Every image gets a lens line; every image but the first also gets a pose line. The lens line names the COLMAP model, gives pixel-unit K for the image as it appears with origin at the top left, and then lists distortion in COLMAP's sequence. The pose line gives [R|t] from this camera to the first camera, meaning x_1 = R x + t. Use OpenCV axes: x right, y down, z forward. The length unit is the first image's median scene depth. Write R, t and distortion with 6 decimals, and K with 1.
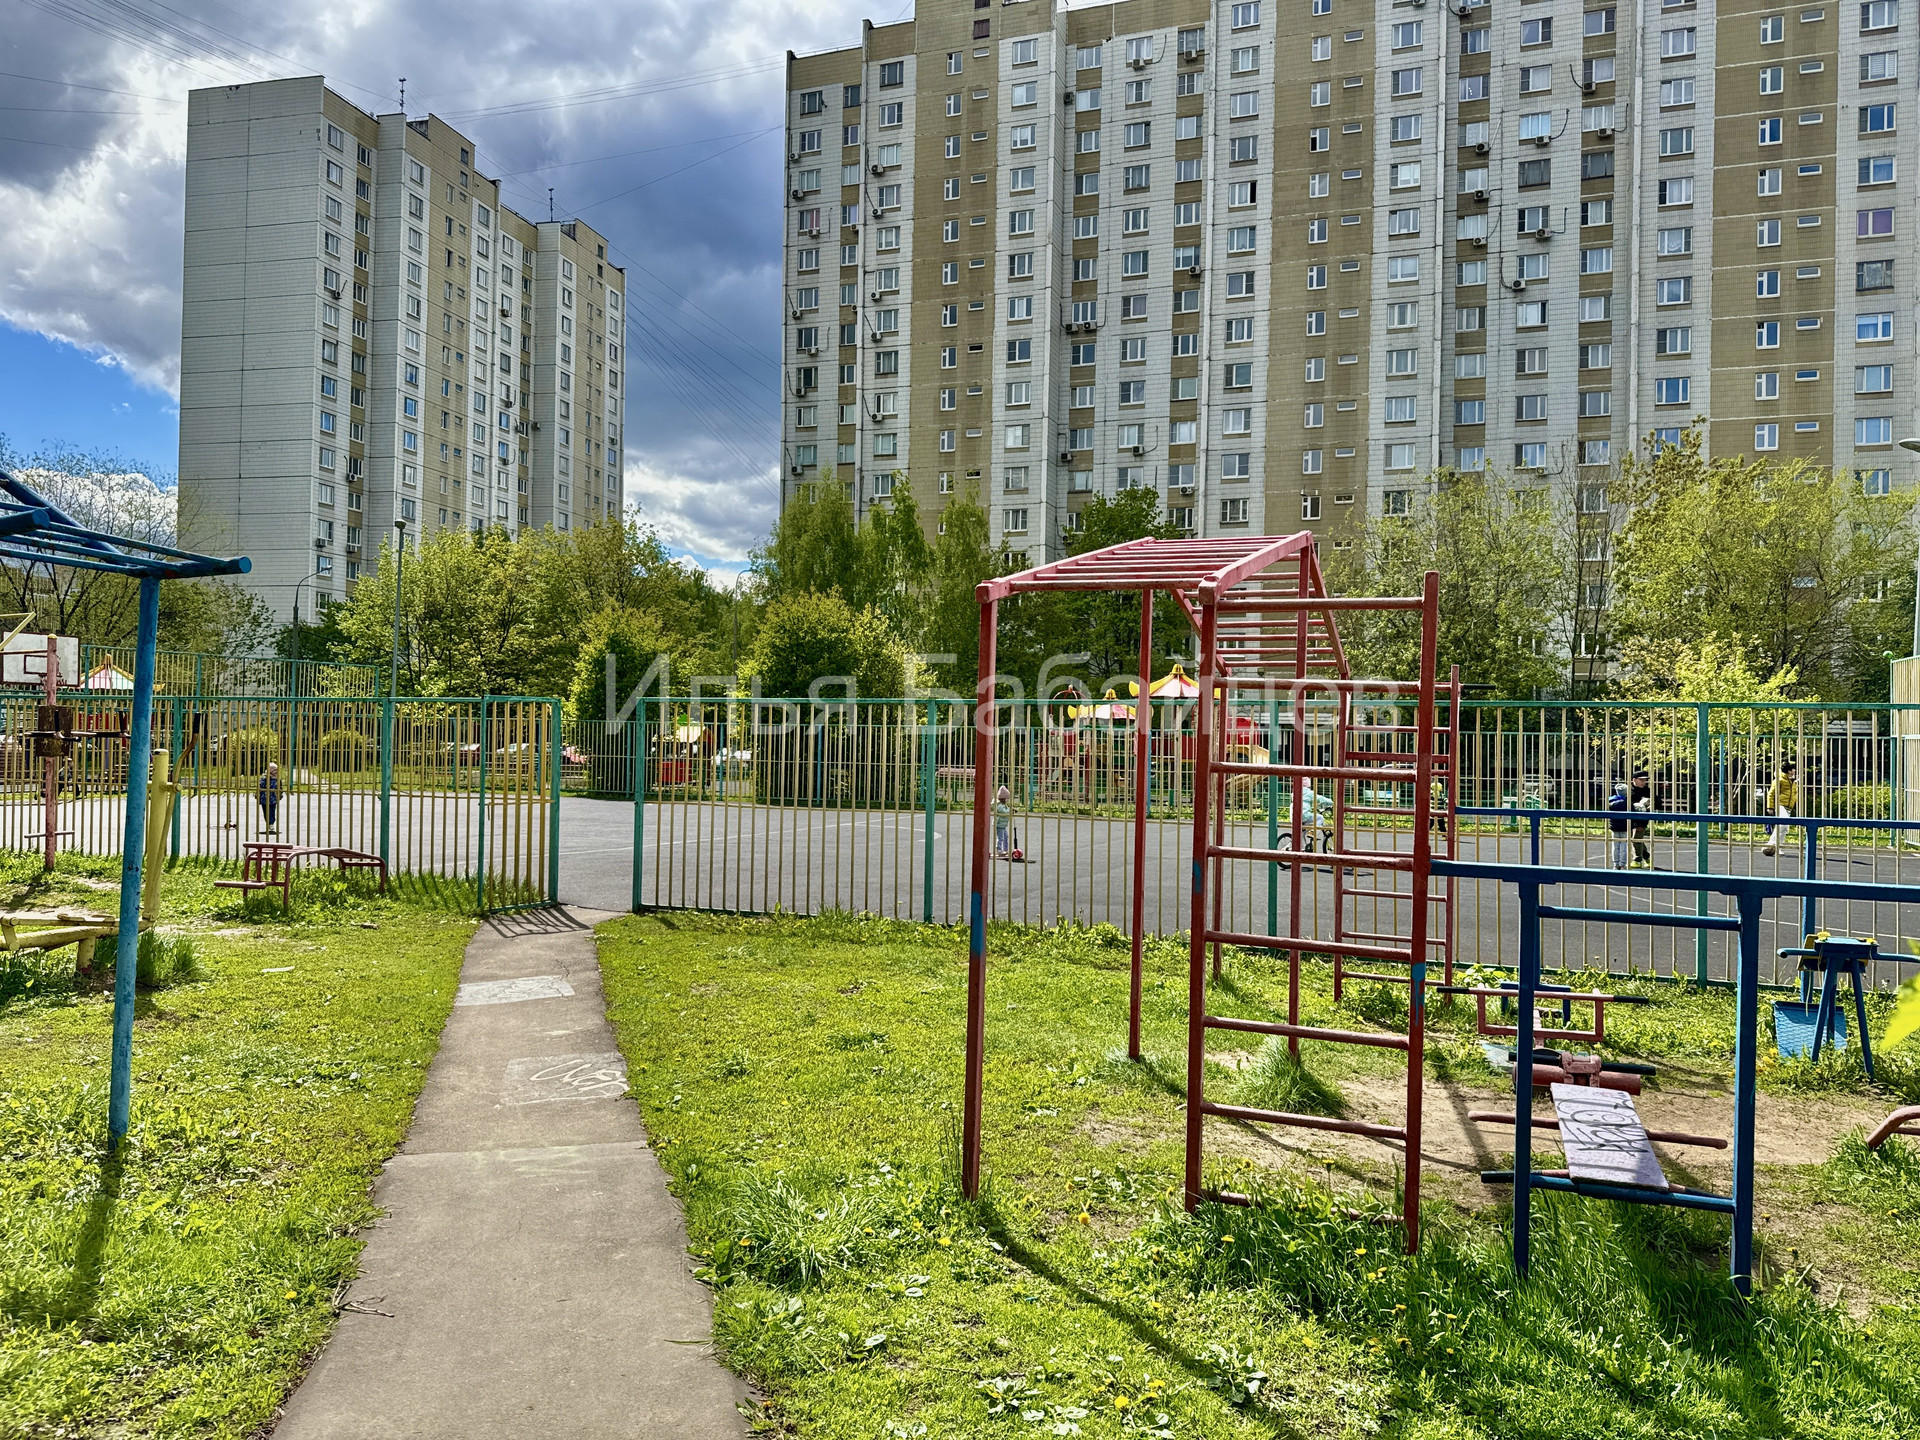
lens RADIAL K [[1350.9, 0, 963.8], [0, 1350.9, 719.1], [0, 0, 1]] dist [0.005957, -0.001879]
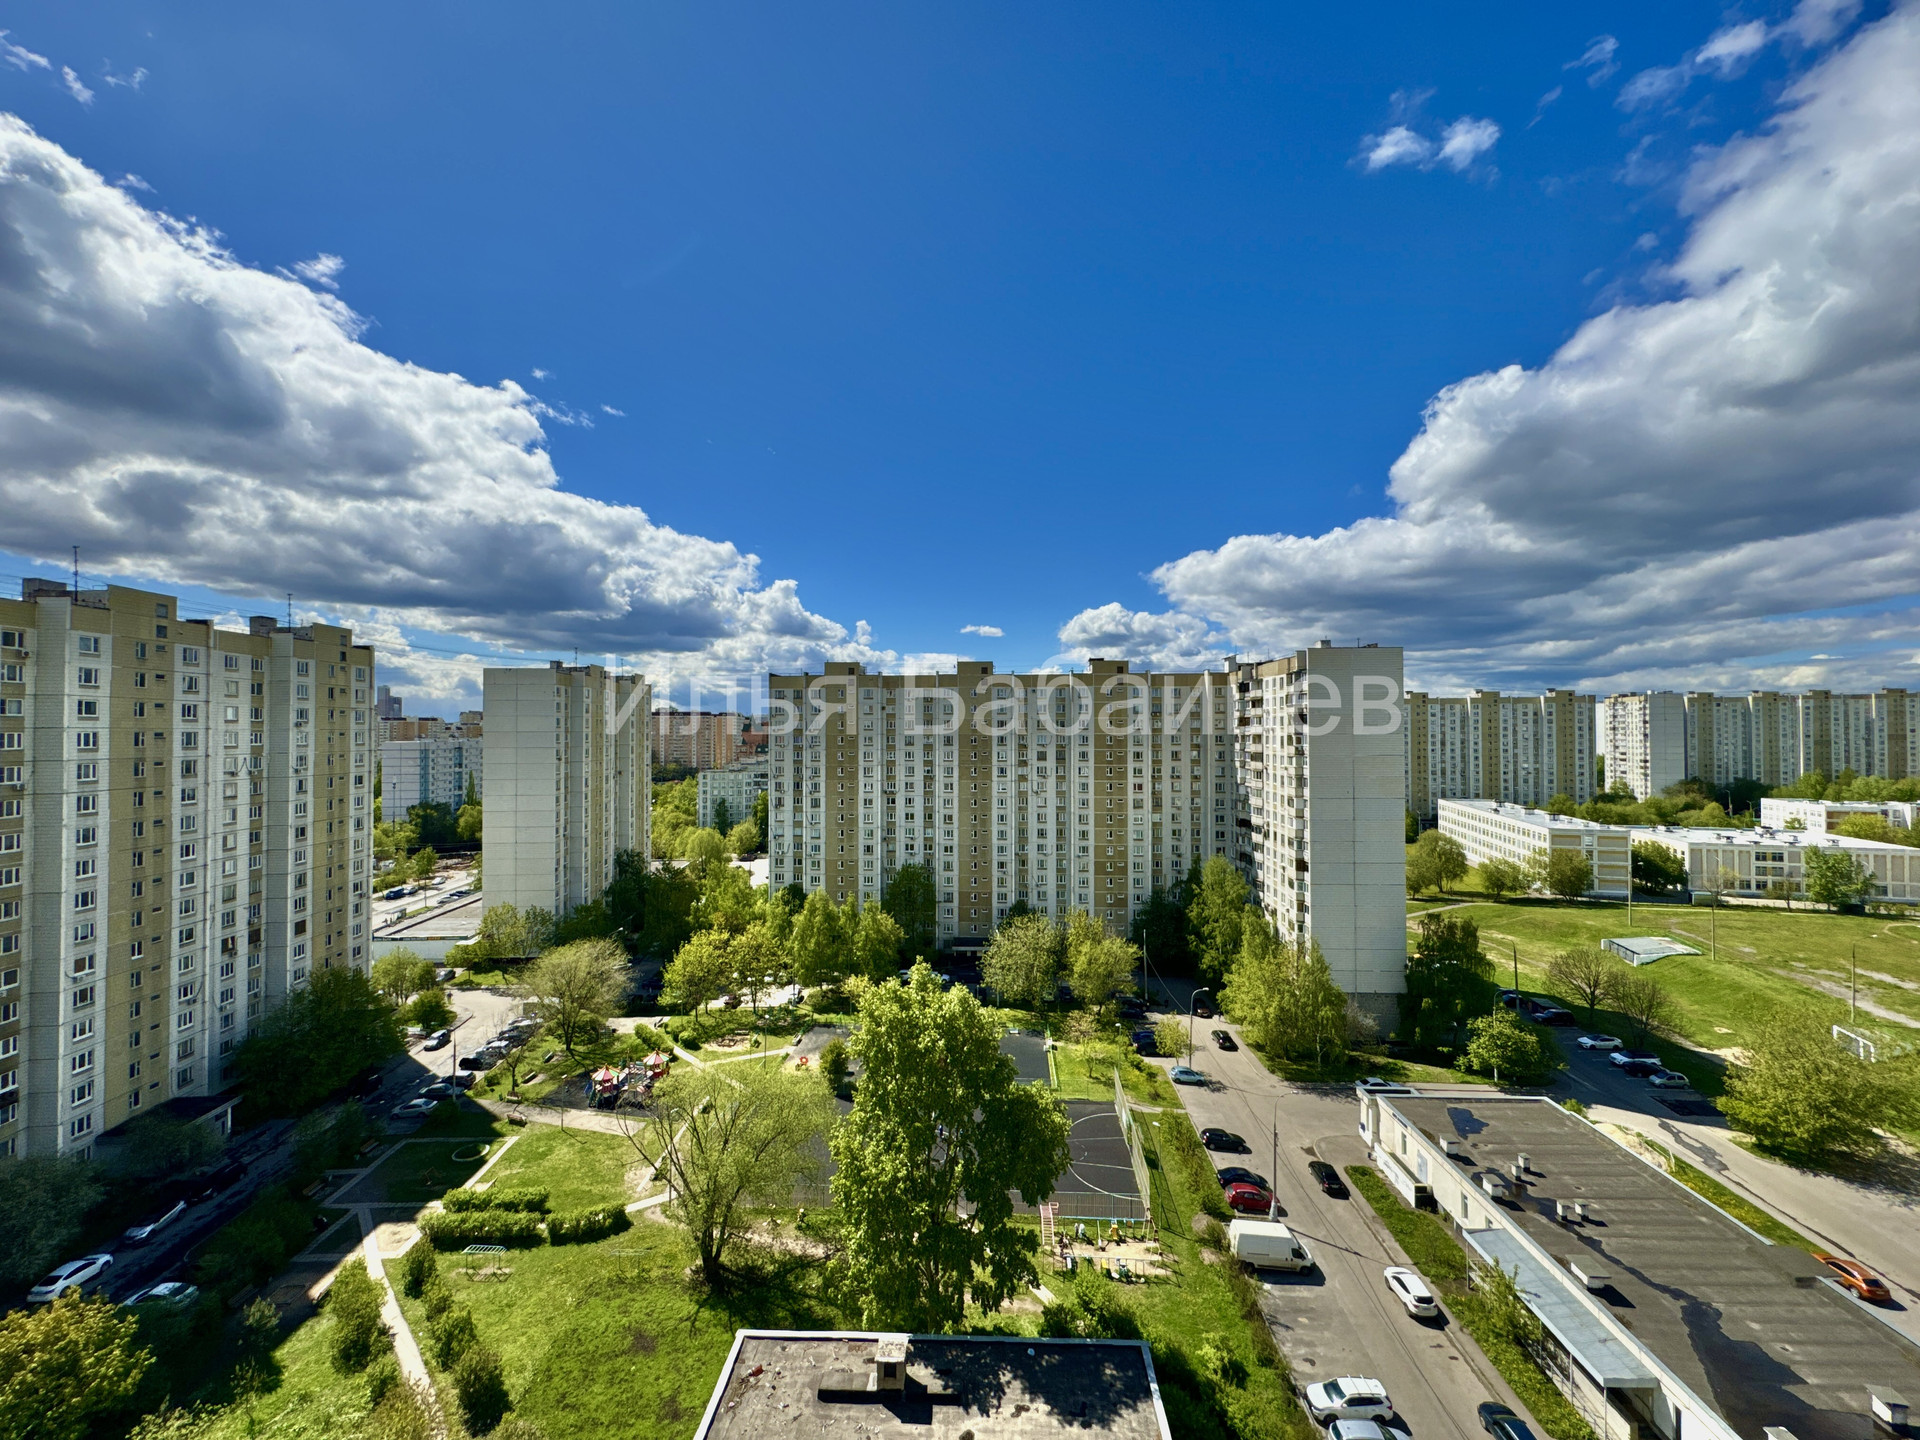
lens RADIAL K [[768.9, 0, 953.1], [0, 768.9, 707.9], [0, 0, 1]] dist [-0.001073, -0.000019]
pose [[0.952136, -0.021464, 0.304919, -0.273220], [0.018470, 0.999749, 0.012700, -0.493778], [-0.305115, -0.006460, 0.952294, -0.544712]]
